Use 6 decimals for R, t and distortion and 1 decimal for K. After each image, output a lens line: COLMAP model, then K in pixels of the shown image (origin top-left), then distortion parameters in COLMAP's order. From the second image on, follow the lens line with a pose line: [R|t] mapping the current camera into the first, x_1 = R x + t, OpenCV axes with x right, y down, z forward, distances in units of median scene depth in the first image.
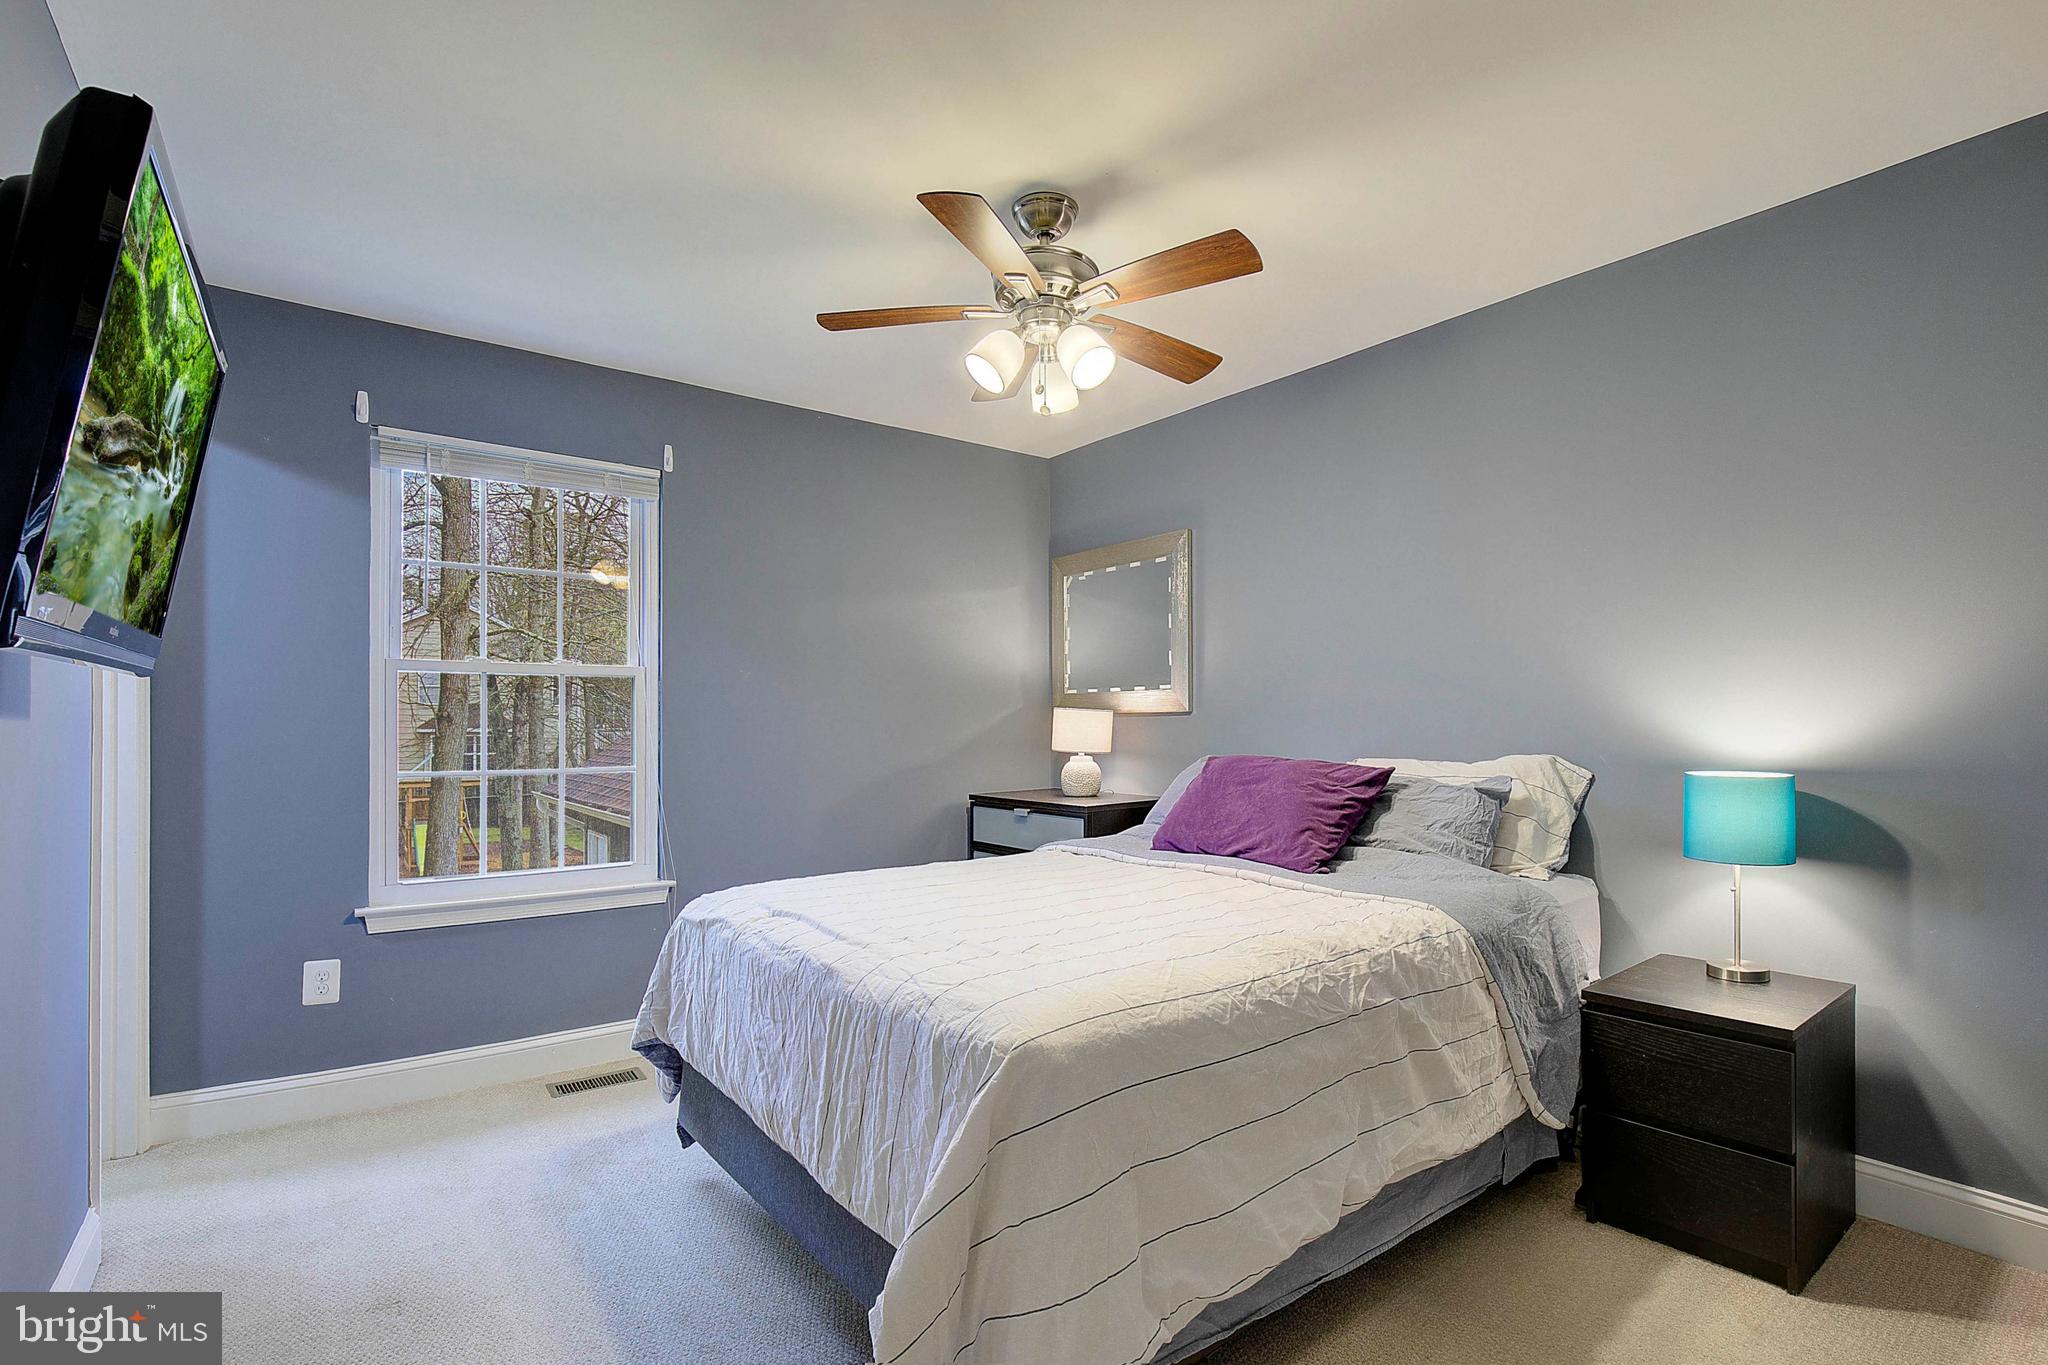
lens RADIAL K [[956.7, 0, 1085.9], [0, 956.7, 694.2], [0, 0, 1]] dist [-0.018837, 0.003229]
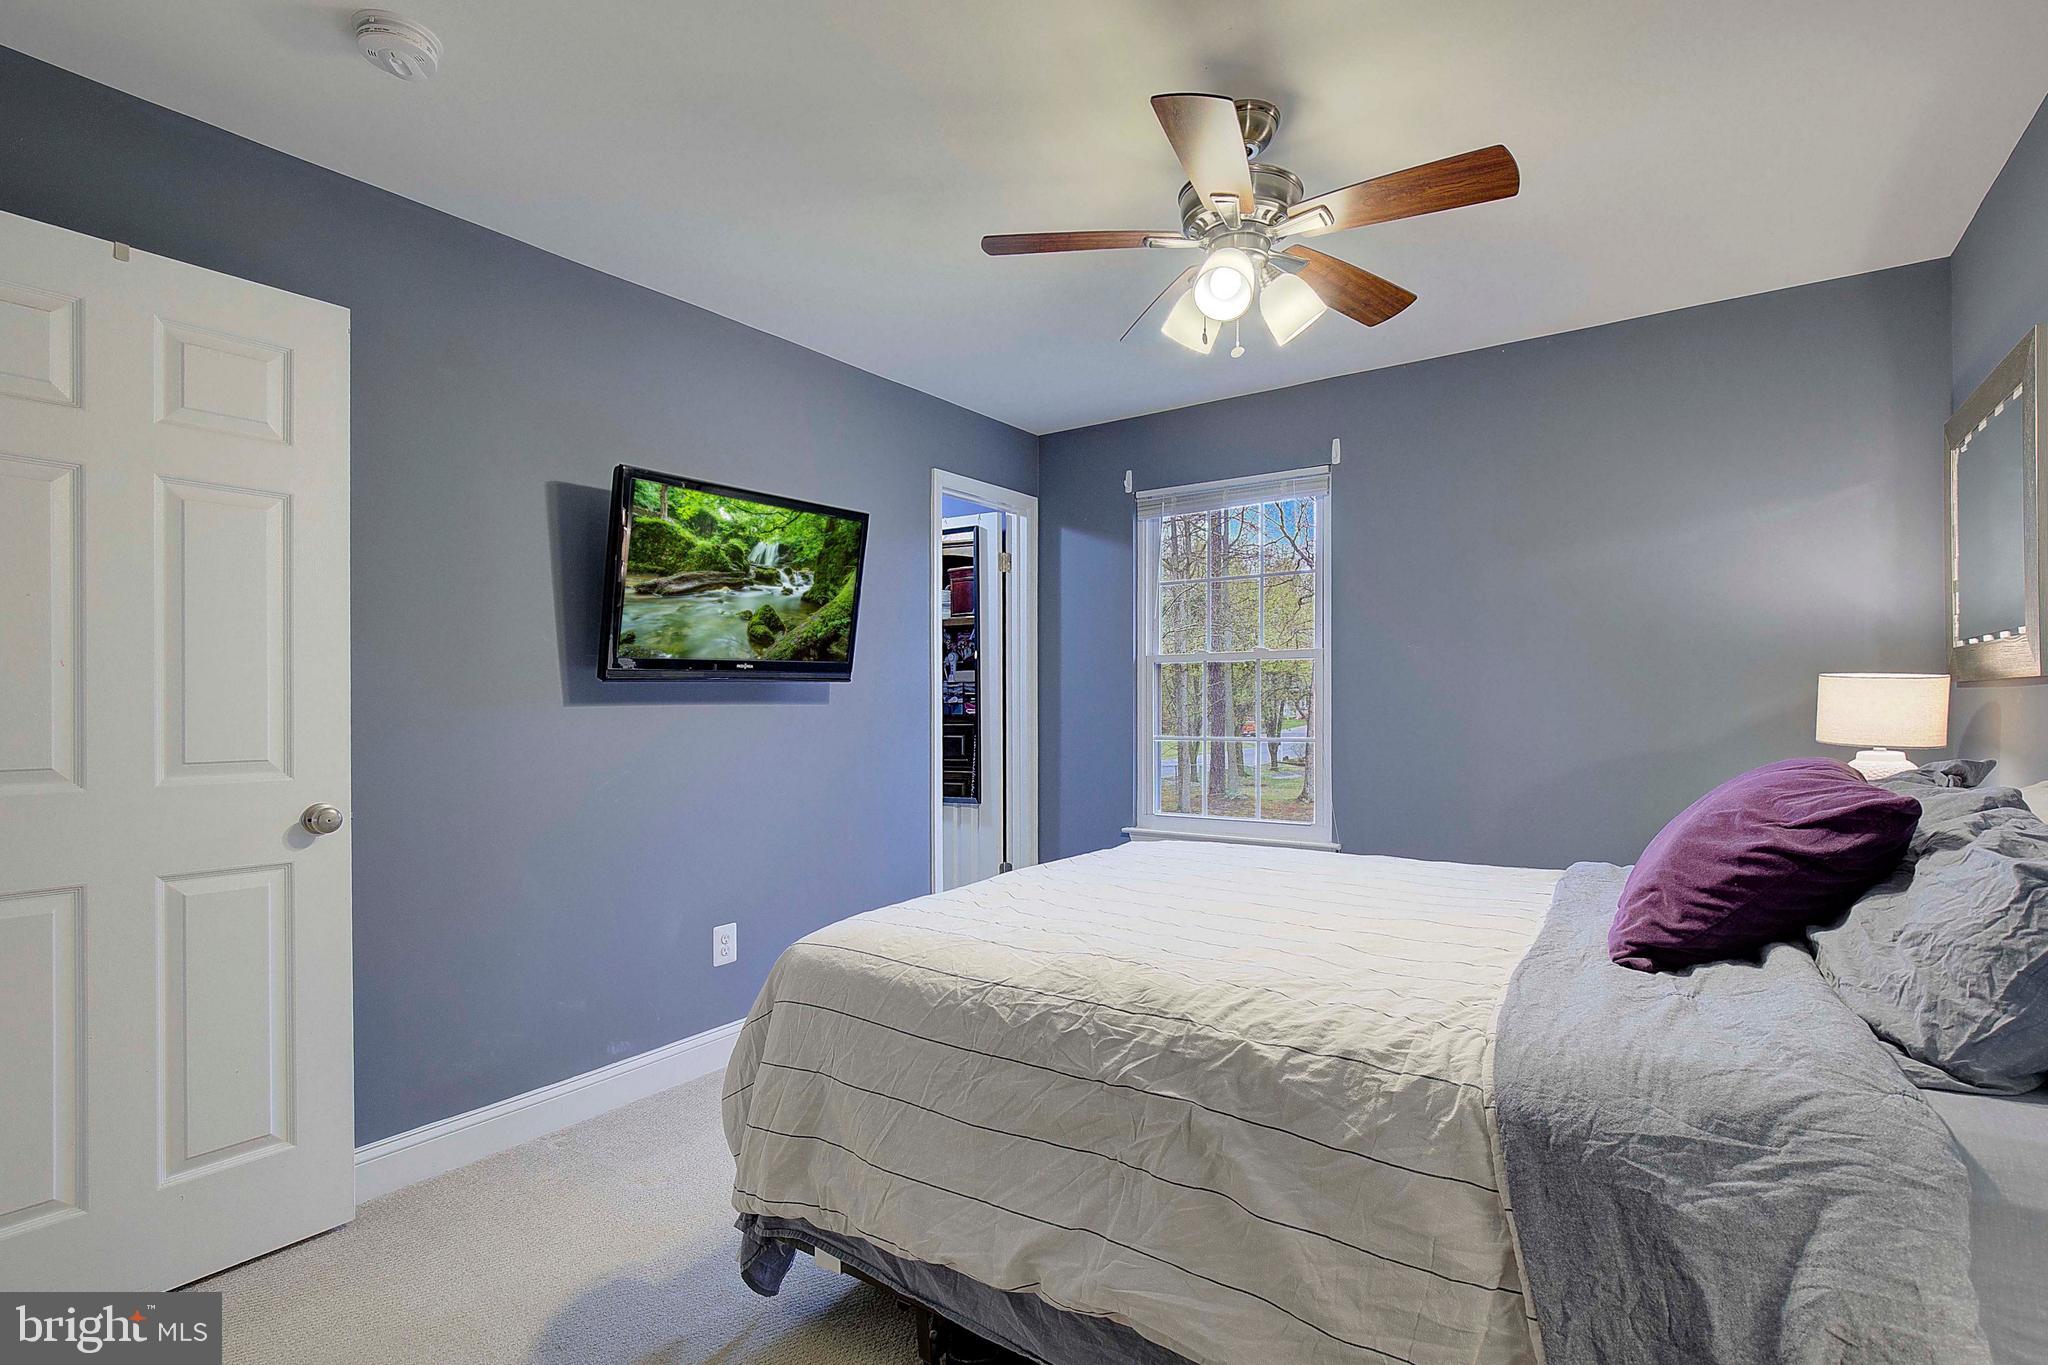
lens RADIAL K [[956.7, 0, 1037.9], [0, 956.7, 685.0], [0, 0, 1]] dist [-0.018837, 0.003229]
pose [[0.283635, -0.012758, -0.958848, 0.666064], [0.030676, 0.999520, -0.004225, 0.012086], [0.958442, -0.028215, 0.283890, 0.490224]]
